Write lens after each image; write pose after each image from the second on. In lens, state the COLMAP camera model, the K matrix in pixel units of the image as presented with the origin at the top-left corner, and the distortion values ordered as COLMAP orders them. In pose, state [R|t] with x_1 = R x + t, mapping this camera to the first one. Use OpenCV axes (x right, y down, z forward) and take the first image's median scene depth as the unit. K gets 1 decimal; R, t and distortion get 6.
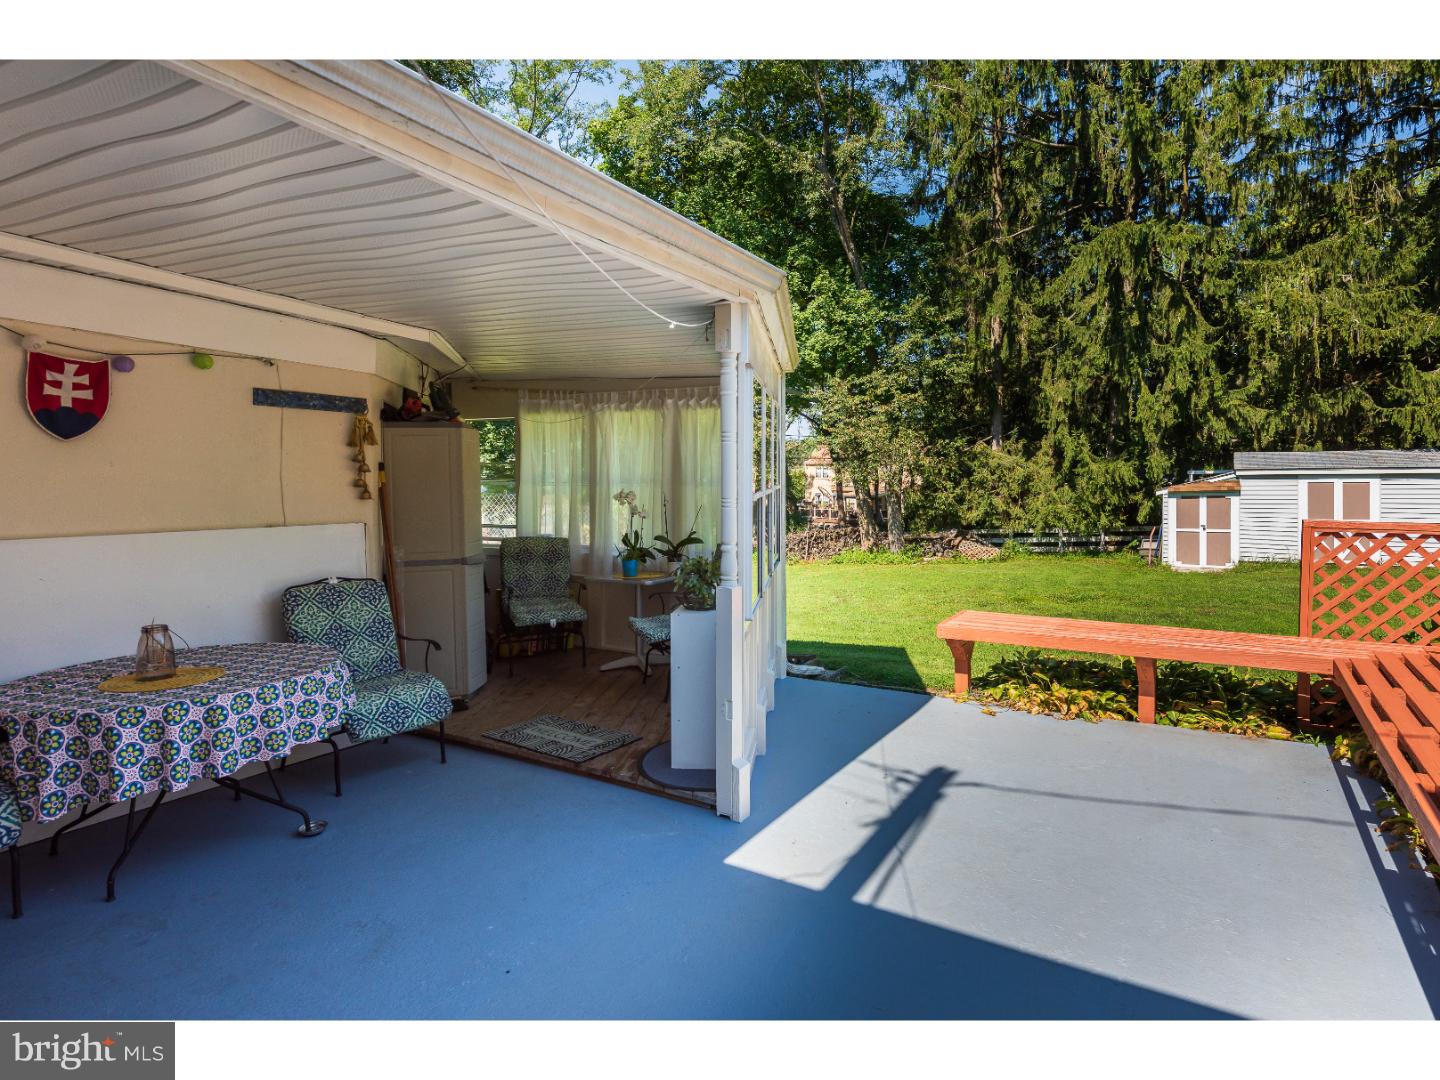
lens RADIAL K [[805.6, 0, 722.6], [0, 805.6, 493.4], [0, 0, 1]] dist [-0.002333, -0.001585]
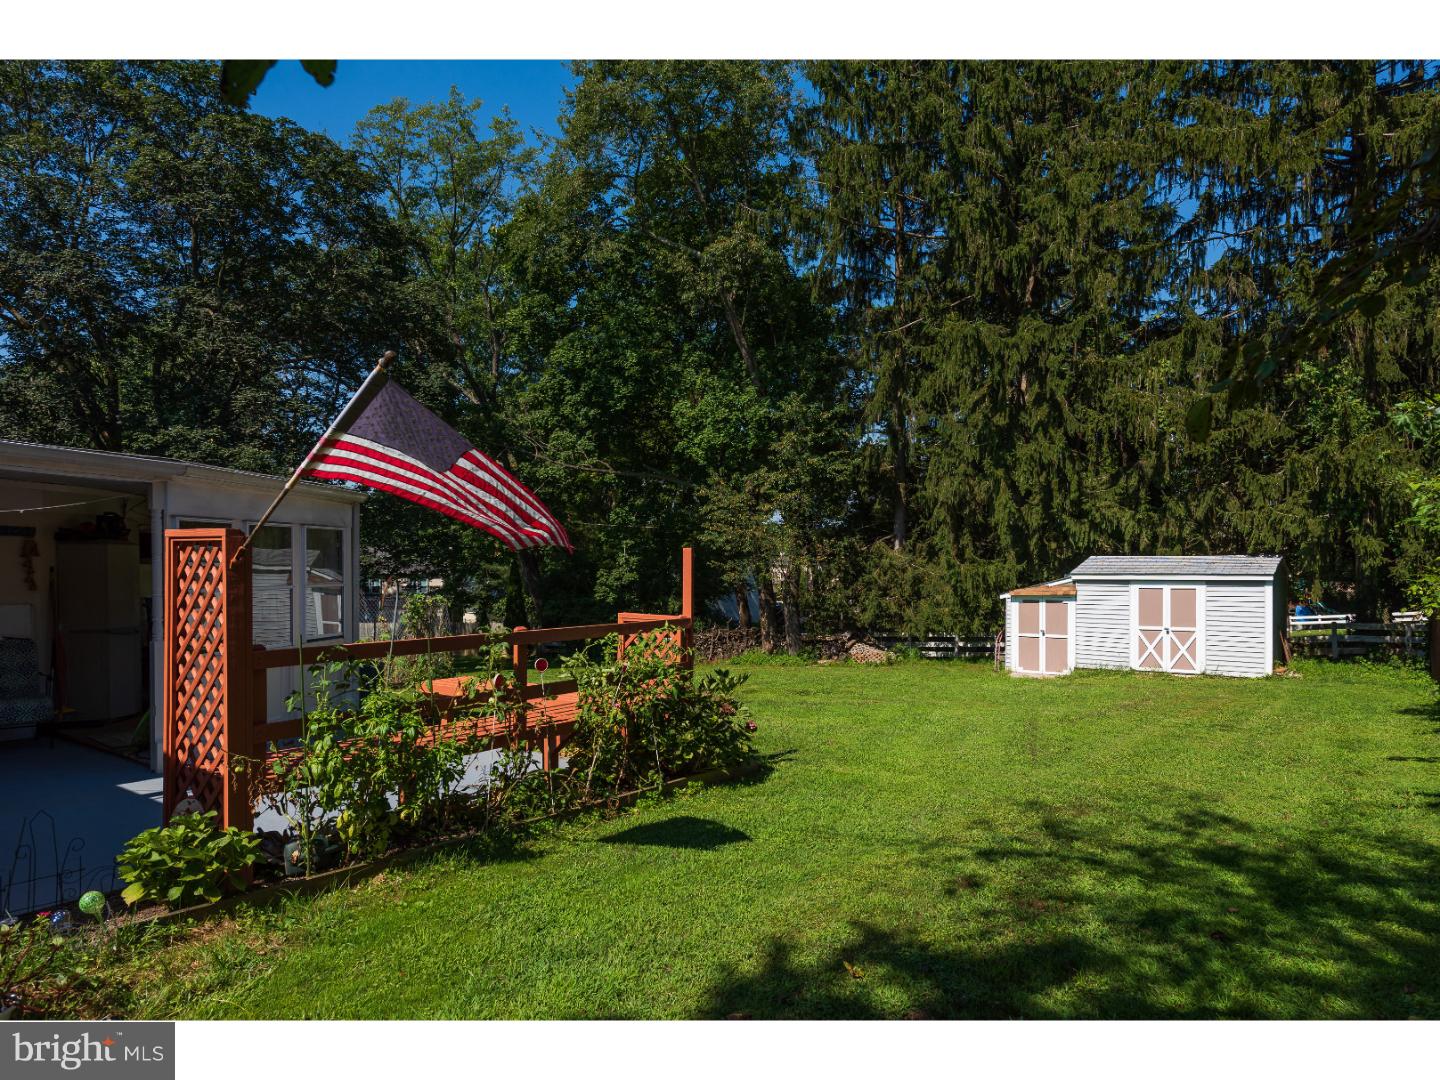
lens RADIAL K [[934.8, 0, 659.4], [0, 934.8, 580.8], [0, 0, 1]] dist [0.000885, -0.000267]
pose [[0.989756, 0.013198, -0.142159, 0.294777], [-0.014634, 0.999852, -0.009062, -0.003478], [0.142018, 0.011049, 0.989802, -0.186673]]
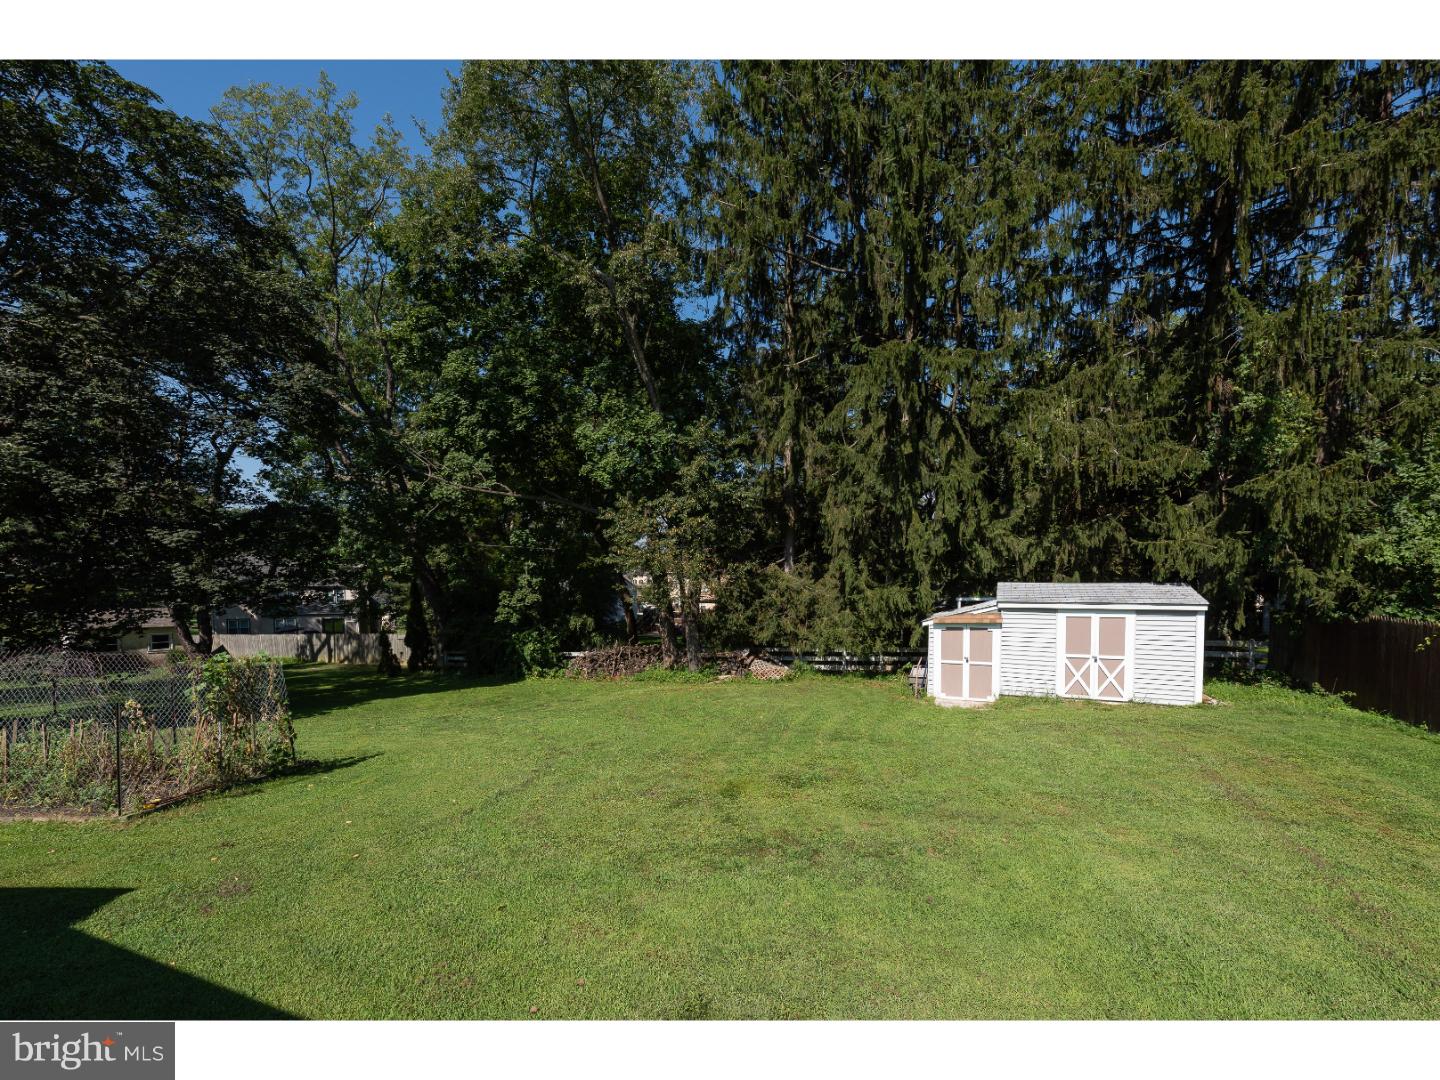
lens RADIAL K [[620.7, 0, 714.8], [0, 620.7, 606.9], [0, 0, 1]] dist [0.002350, 0.000252]
pose [[0.992039, -0.001718, 0.125918, 0.193617], [-0.002035, 0.999558, 0.029669, -0.043935], [-0.125914, -0.029689, 0.991597, 0.283561]]
